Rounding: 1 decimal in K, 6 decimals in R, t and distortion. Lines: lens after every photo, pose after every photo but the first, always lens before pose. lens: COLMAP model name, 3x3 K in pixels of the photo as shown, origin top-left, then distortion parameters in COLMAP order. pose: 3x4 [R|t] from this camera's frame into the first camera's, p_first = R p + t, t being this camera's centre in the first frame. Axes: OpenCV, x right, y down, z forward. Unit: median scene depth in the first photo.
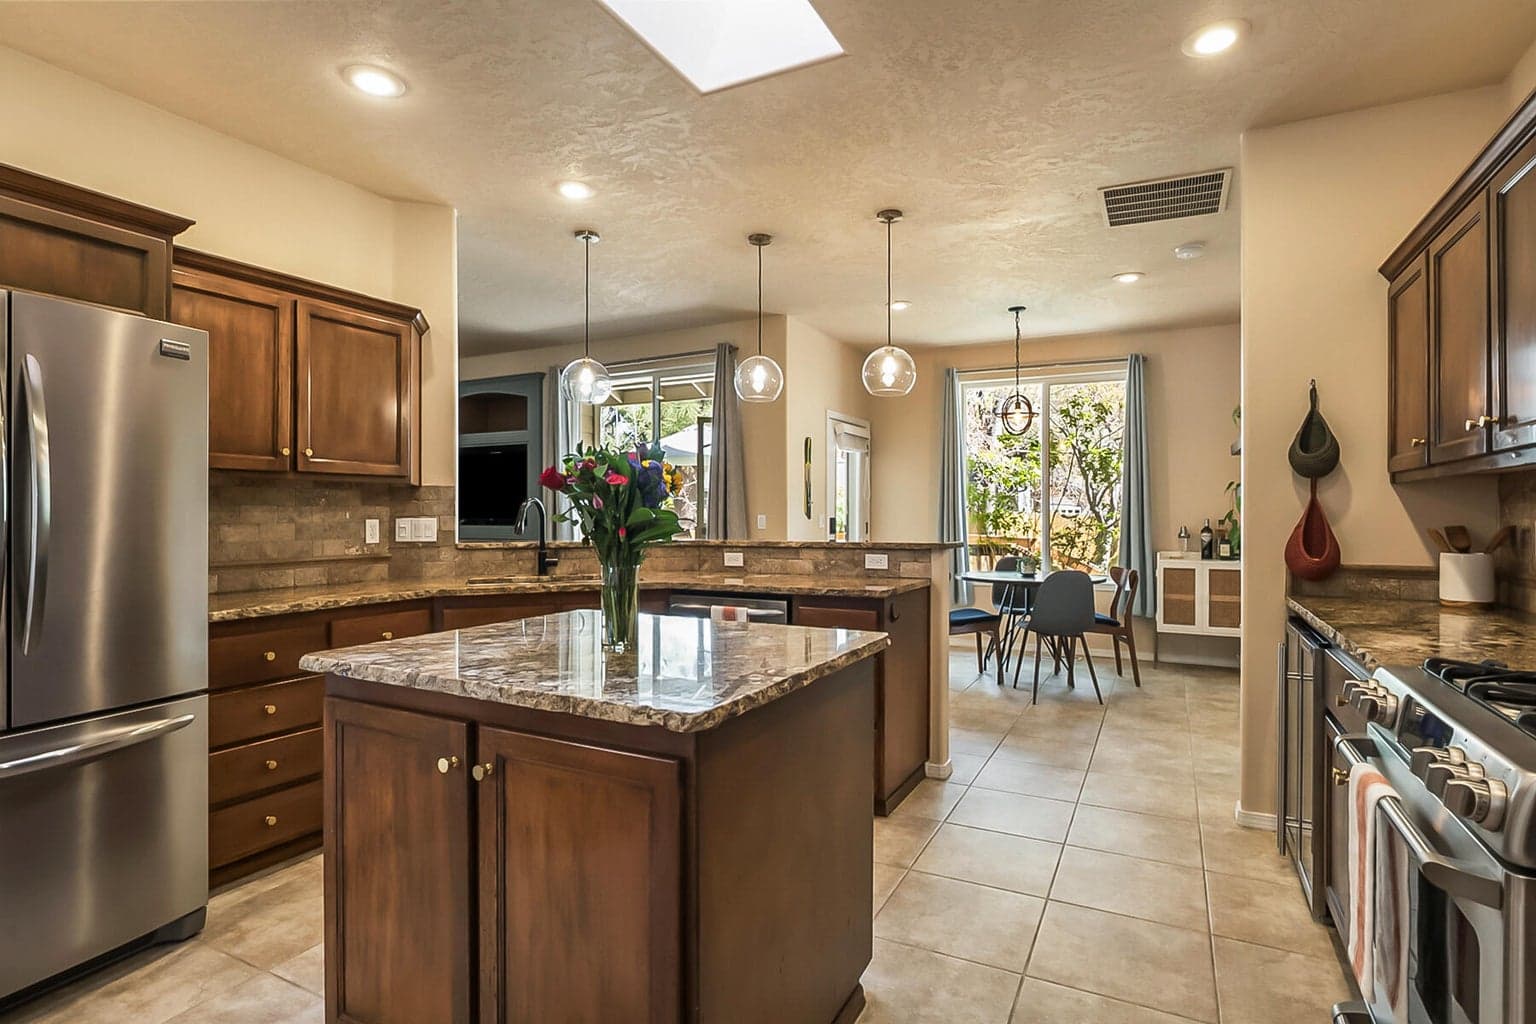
lens RADIAL K [[776.7, 0, 768.0], [0, 776.7, 512.0], [0, 0, 1]] dist [-0.023789, 0.009386]
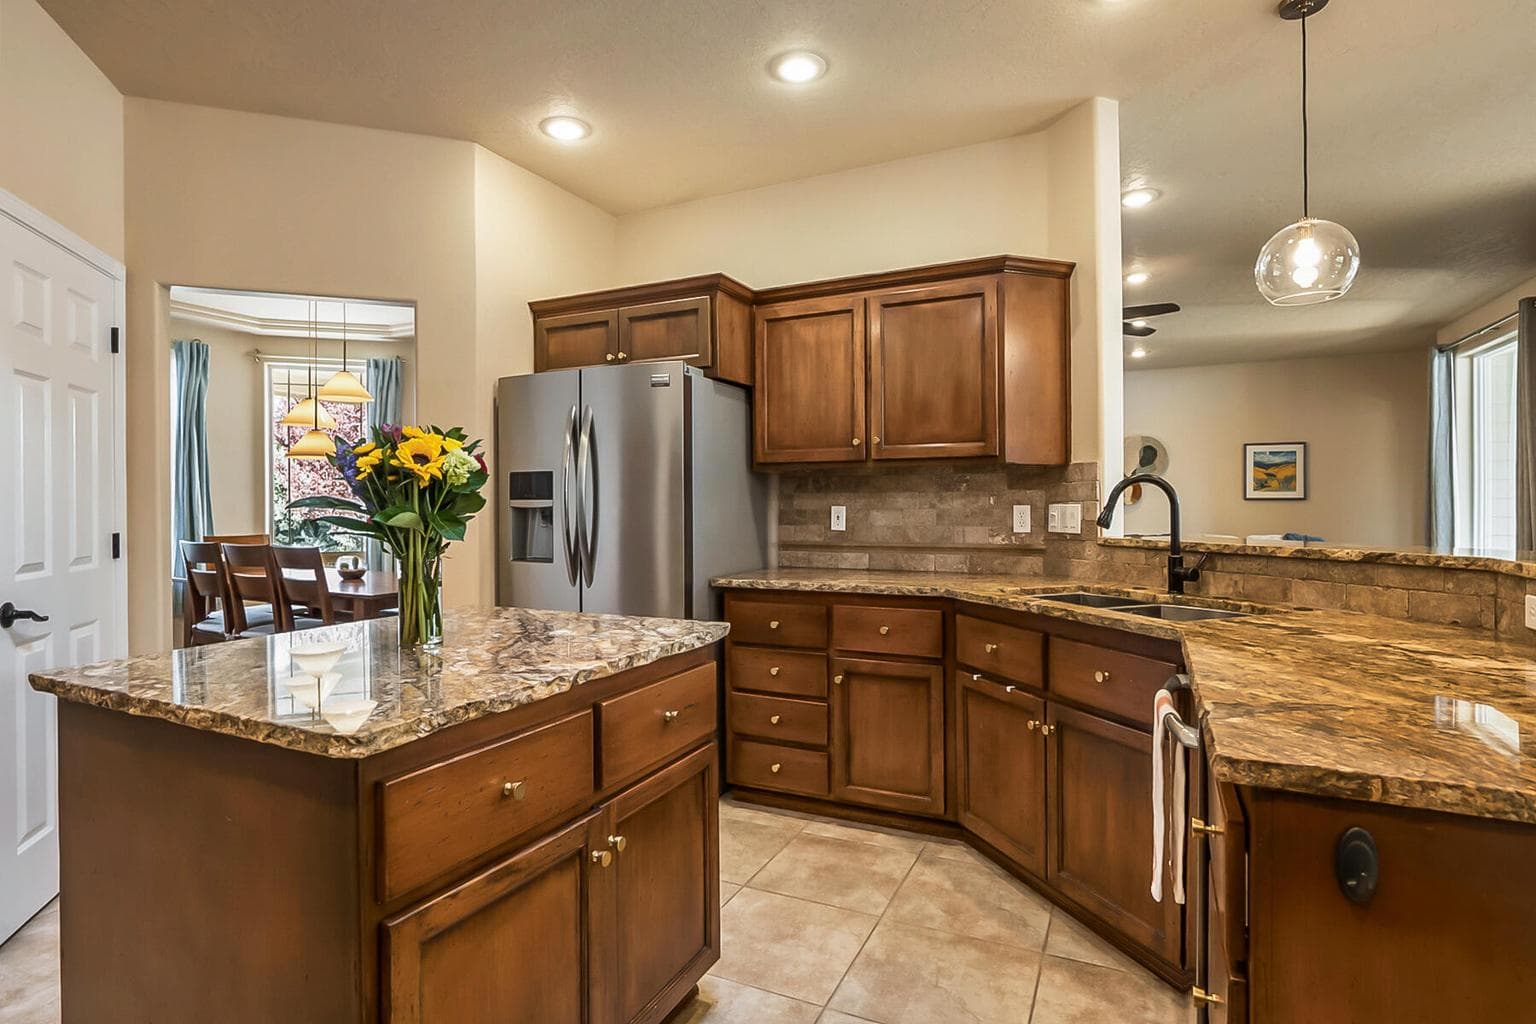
lens RADIAL K [[776.0, 0, 769.3], [0, 776.0, 504.9], [0, 0, 1]] dist [-0.015557, 0.000679]
pose [[0.029526, 0.003244, -0.999559, 0.397962], [0.008904, 0.999954, 0.003509, 0.003639], [0.999524, -0.009004, 0.029496, 0.751787]]
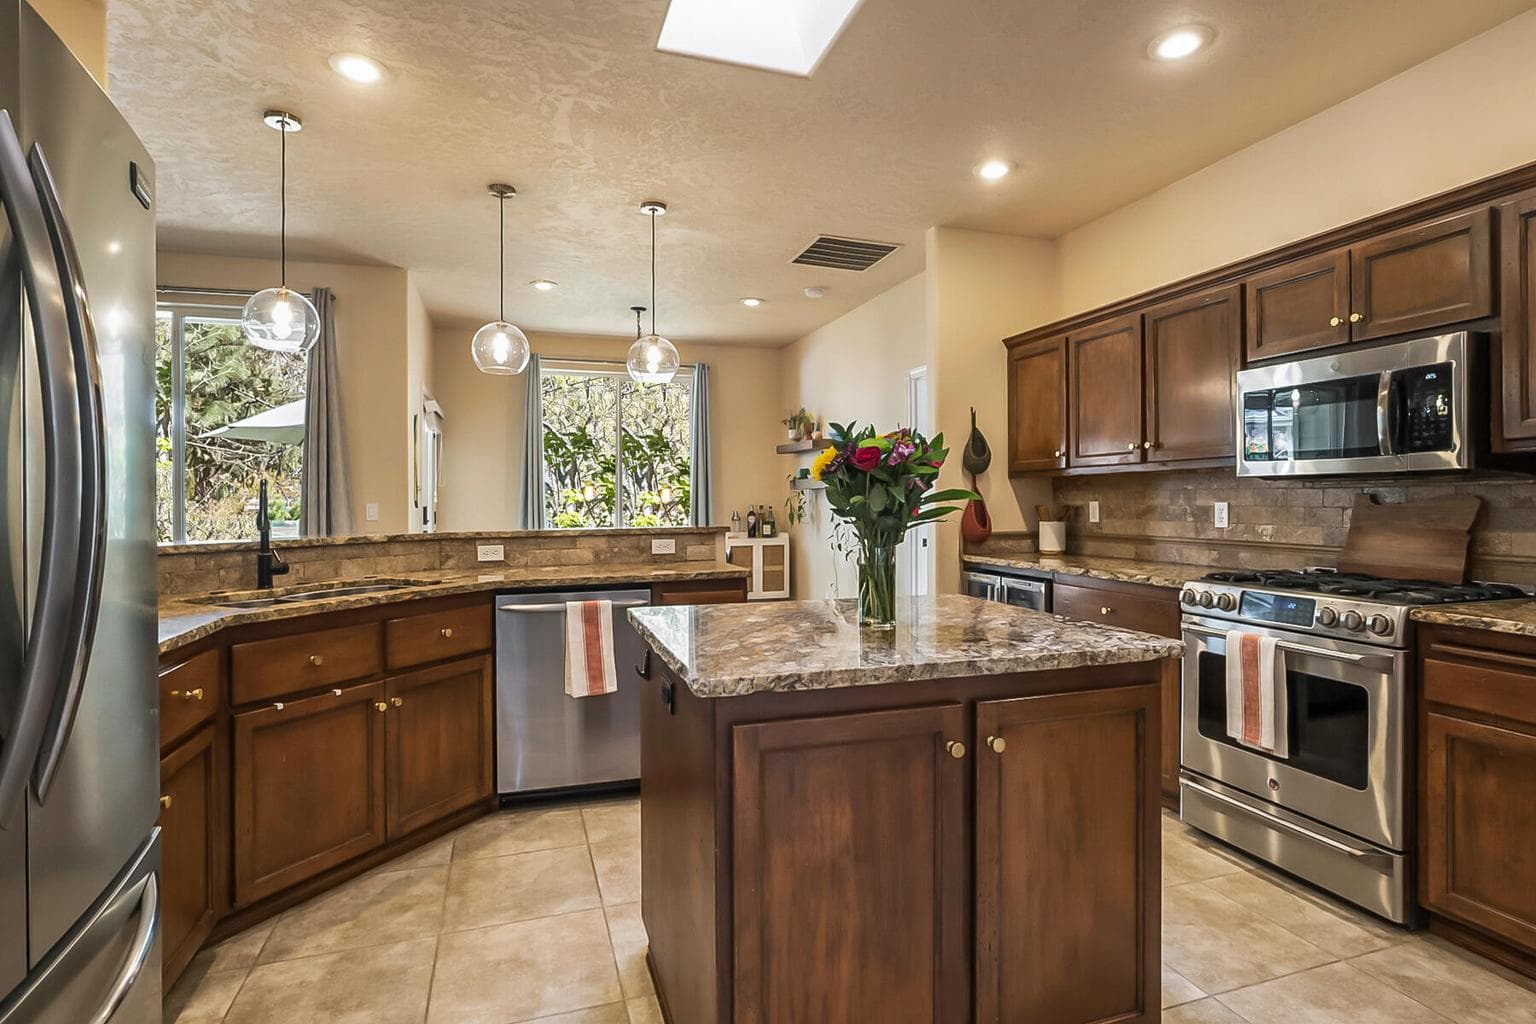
lens RADIAL K [[780.1, 0, 771.2], [0, 780.1, 499.3], [0, 0, 1]] dist [-0.023355, 0.010674]
pose [[0.698284, -0.001674, 0.715819, -0.553297], [0.004186, 0.999990, -0.001745, 0.004843], [-0.715809, 0.004215, 0.698284, 0.207019]]
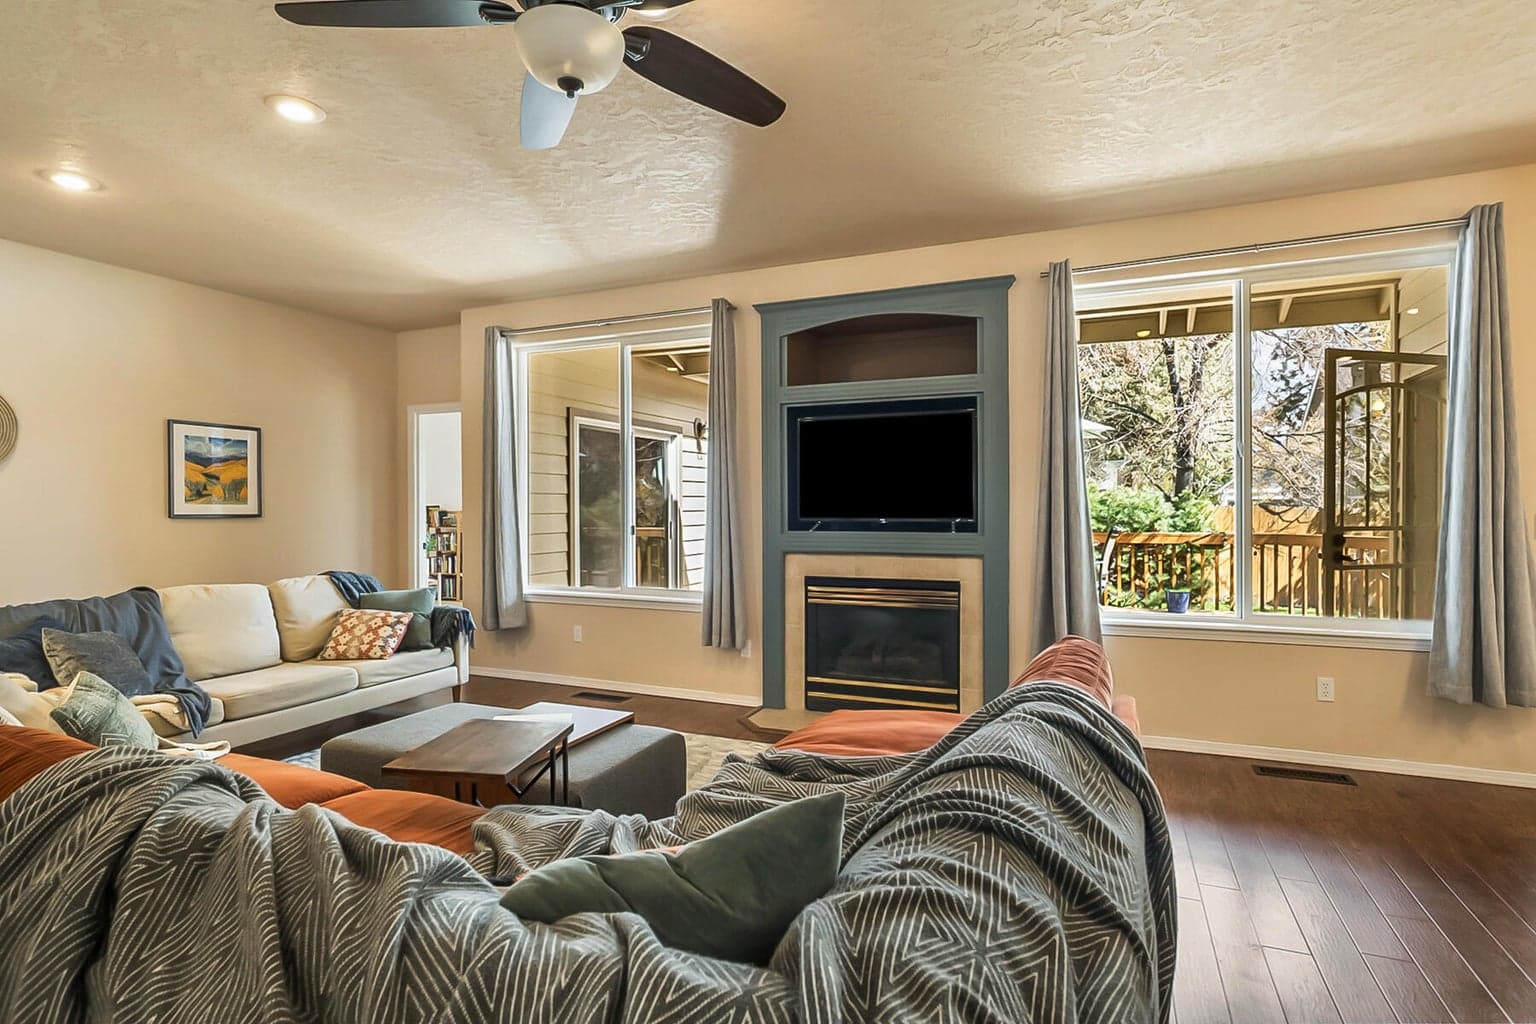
lens RADIAL K [[797.0, 0, 762.9], [0, 797.0, 489.1], [0, 0, 1]] dist [-0.015605, 0.000641]
pose [[0.998460, -0.005980, 0.055157, -1.112475], [0.006856, 0.999853, -0.015698, -0.013491], [-0.055055, 0.016052, 0.998354, 0.844125]]
